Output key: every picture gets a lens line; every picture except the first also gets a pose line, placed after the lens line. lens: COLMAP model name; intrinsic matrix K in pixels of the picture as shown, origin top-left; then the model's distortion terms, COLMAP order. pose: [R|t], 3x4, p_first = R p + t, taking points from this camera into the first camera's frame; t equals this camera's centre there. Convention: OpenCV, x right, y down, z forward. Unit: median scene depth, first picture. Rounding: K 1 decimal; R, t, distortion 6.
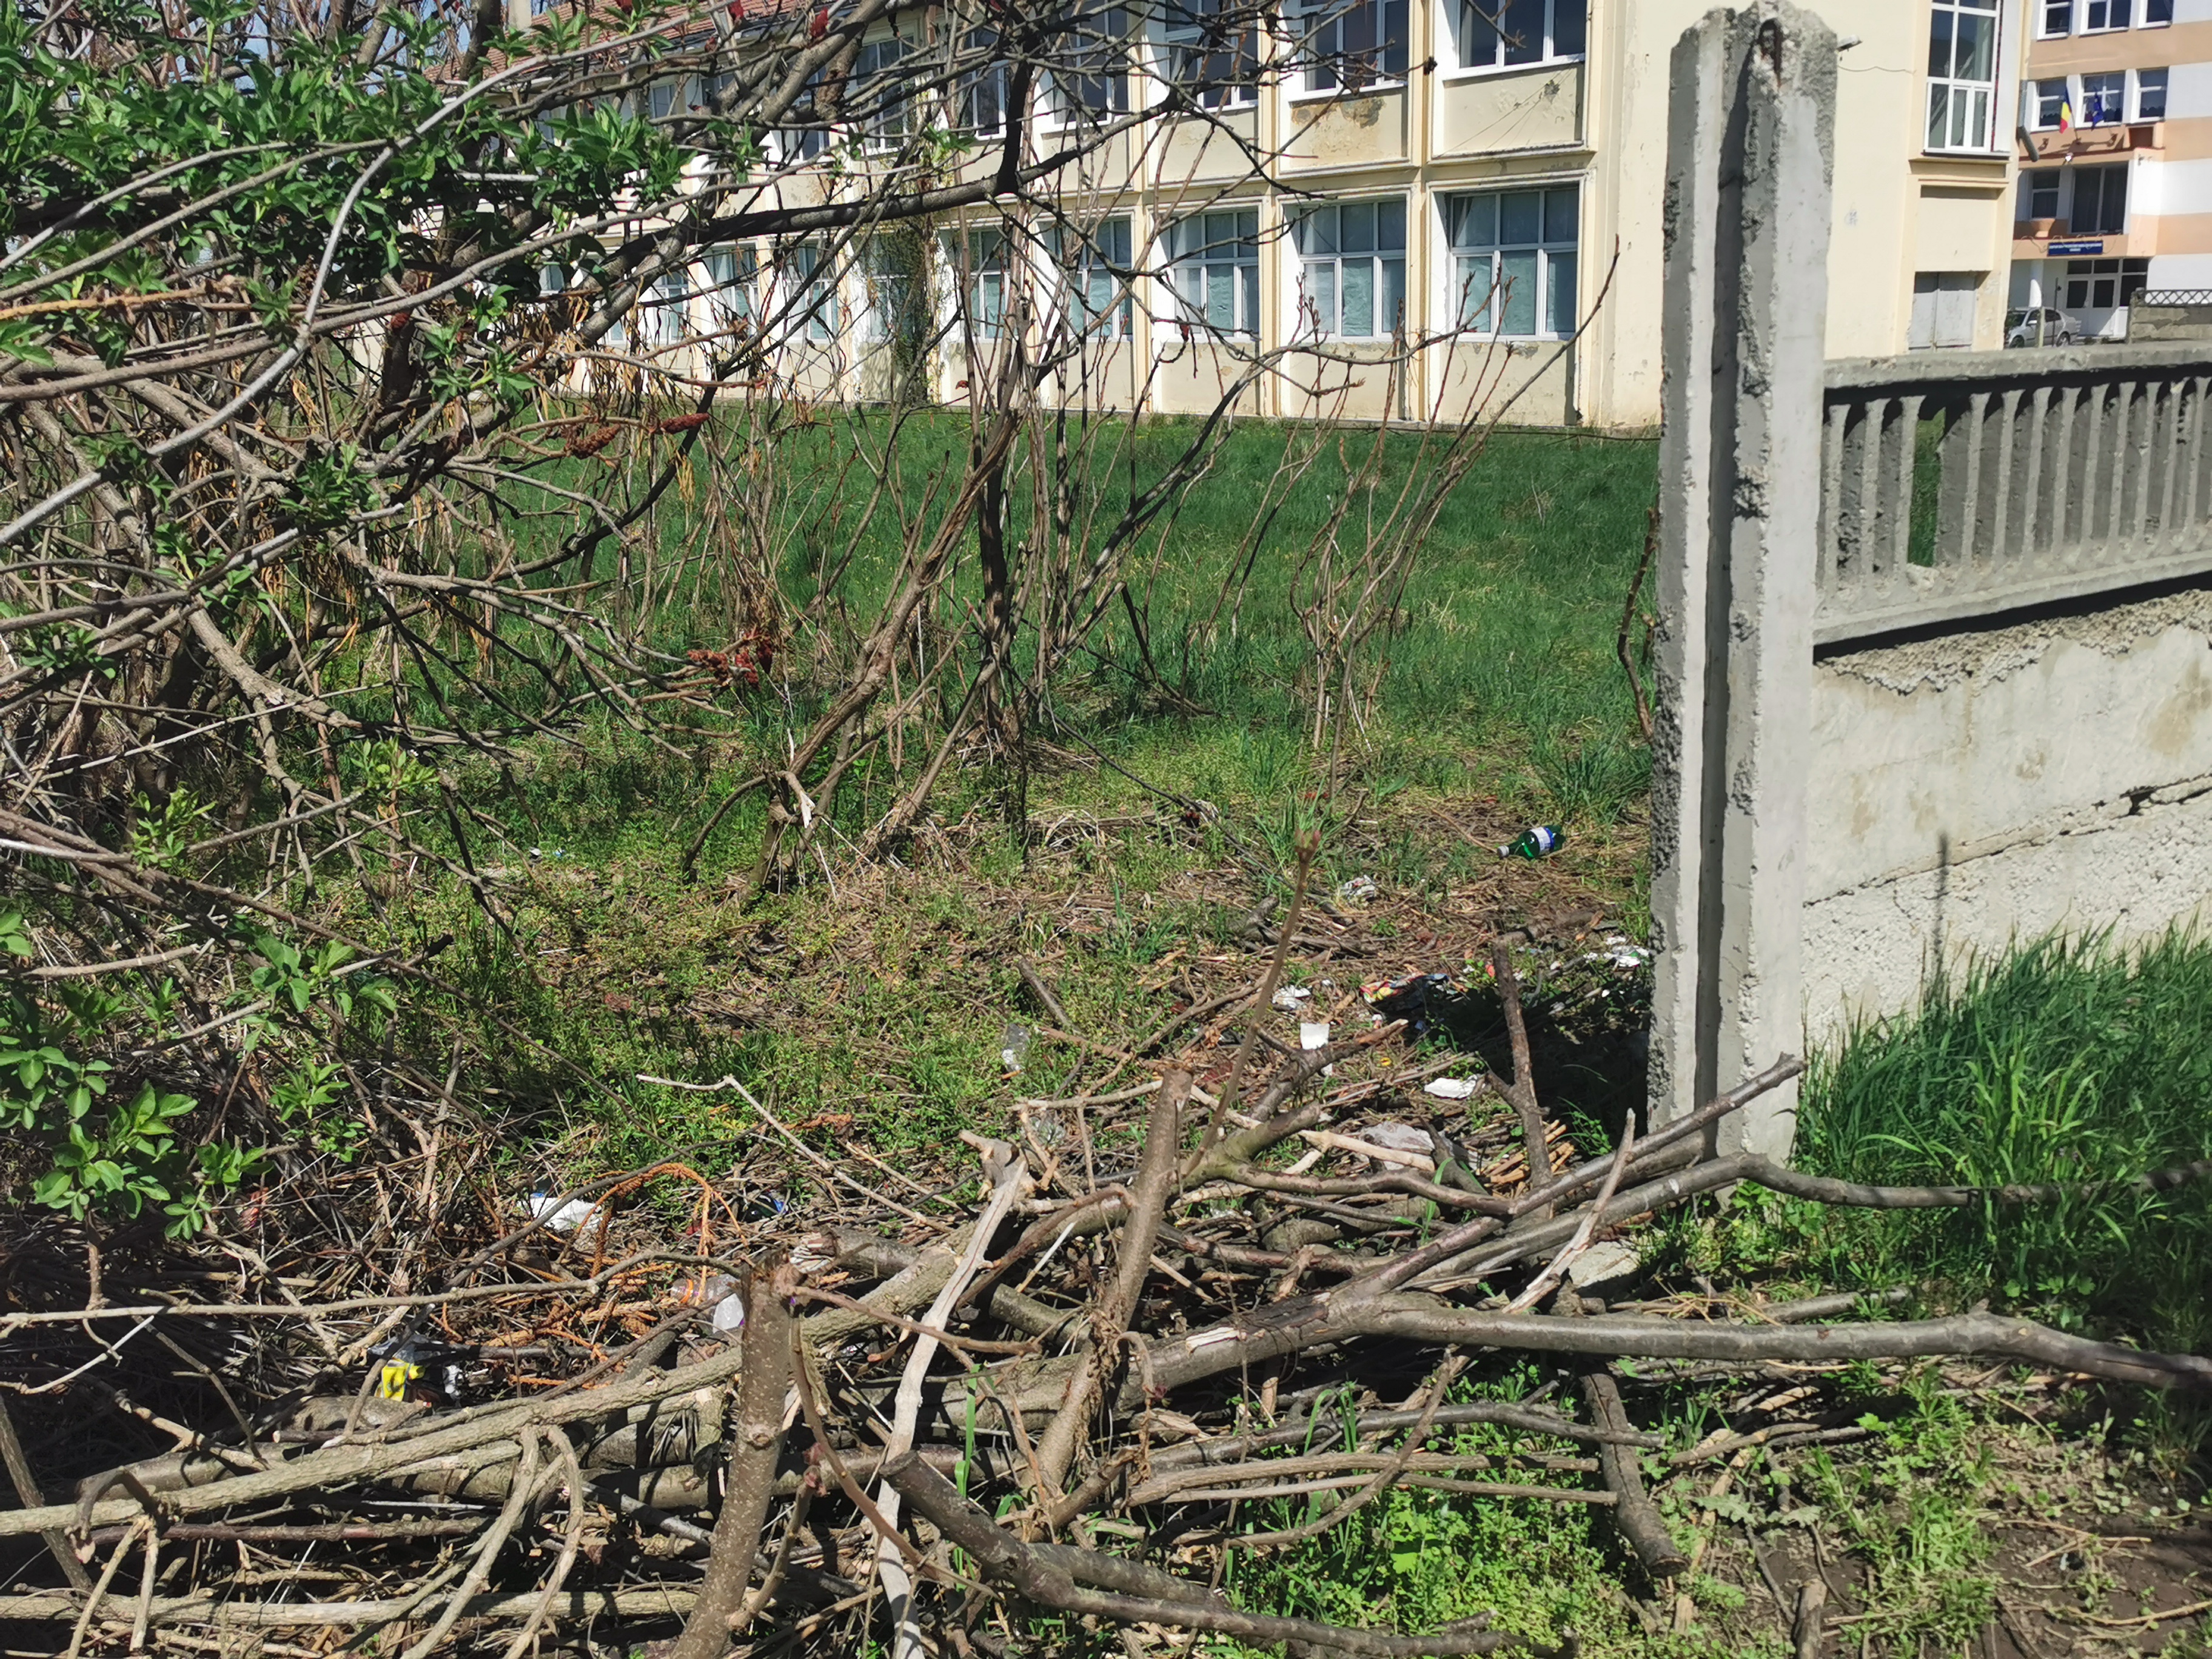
lens RADIAL K [[2111.7, 0, 1148.6], [0, 2111.7, 833.6], [0, 0, 1]] dist [0.038633, 0.000000]
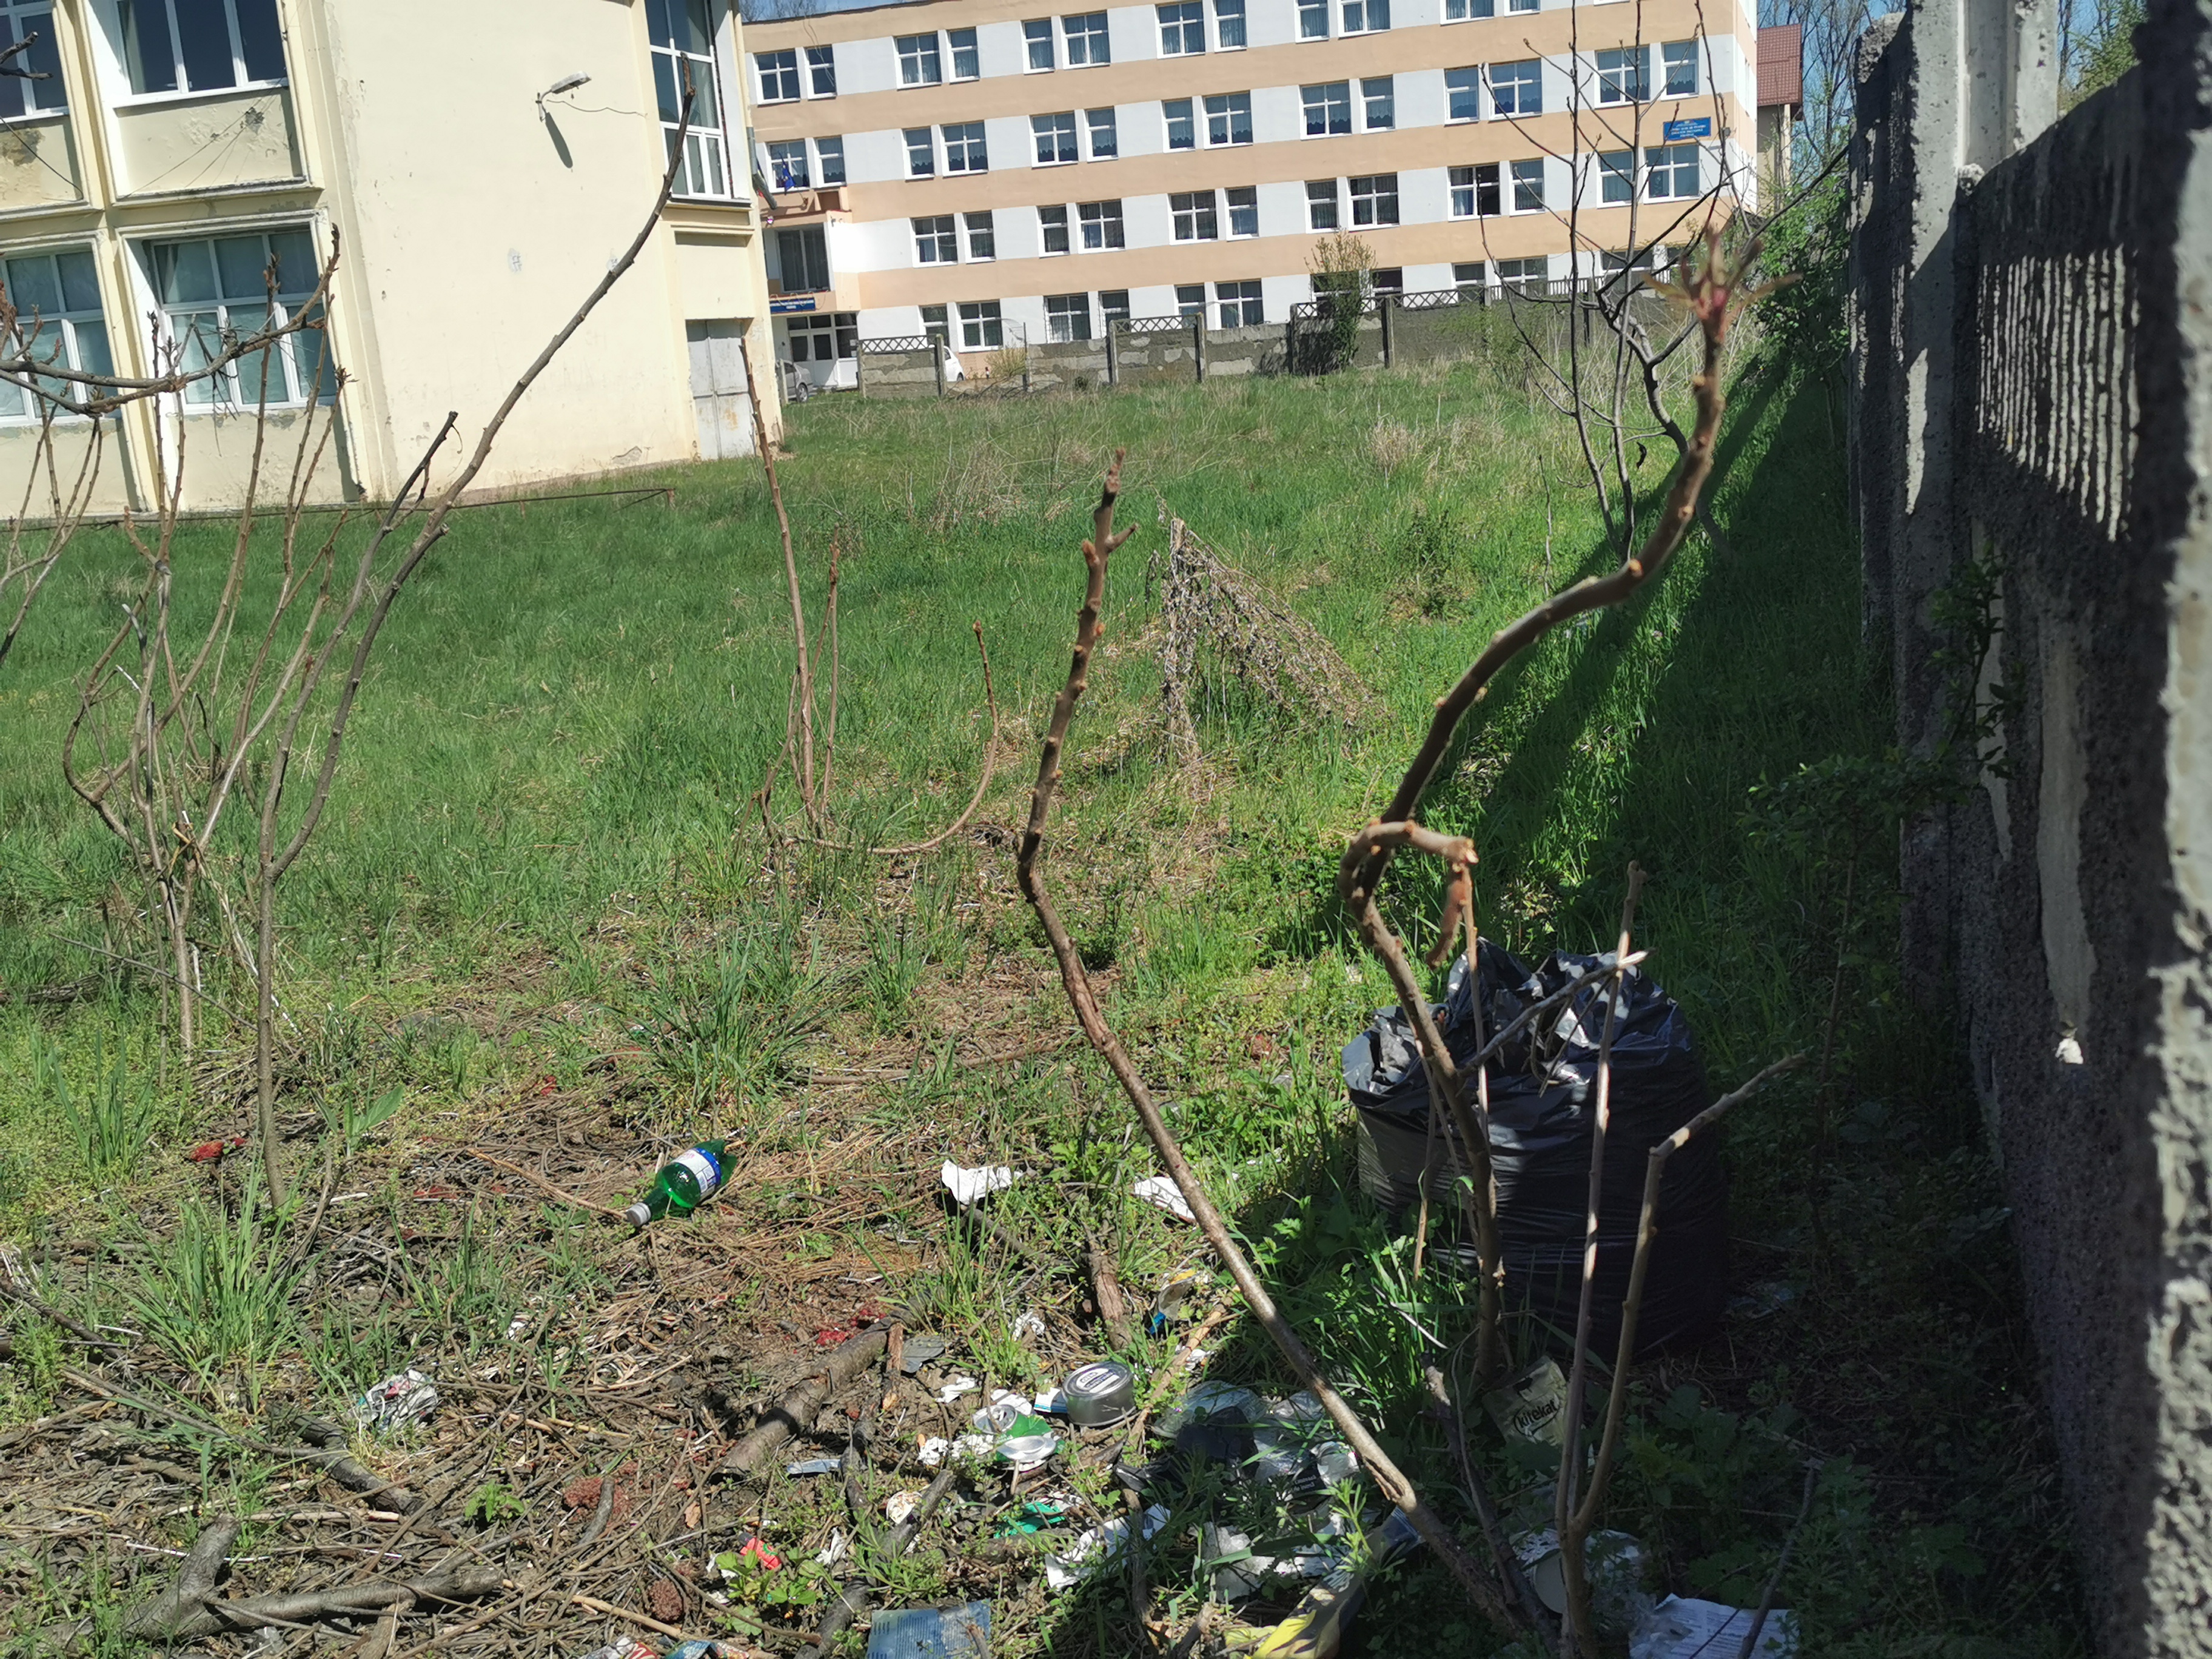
lens RADIAL K [[2111.7, 0, 1124.8], [0, 2111.7, 810.0], [0, 0, 1]] dist [0.038633, 0.000000]
pose [[0.845674, -0.159179, 0.509408, 0.003008], [0.181238, 0.983418, 0.006421, -0.016538], [-0.501983, 0.086894, 0.860501, 0.103260]]
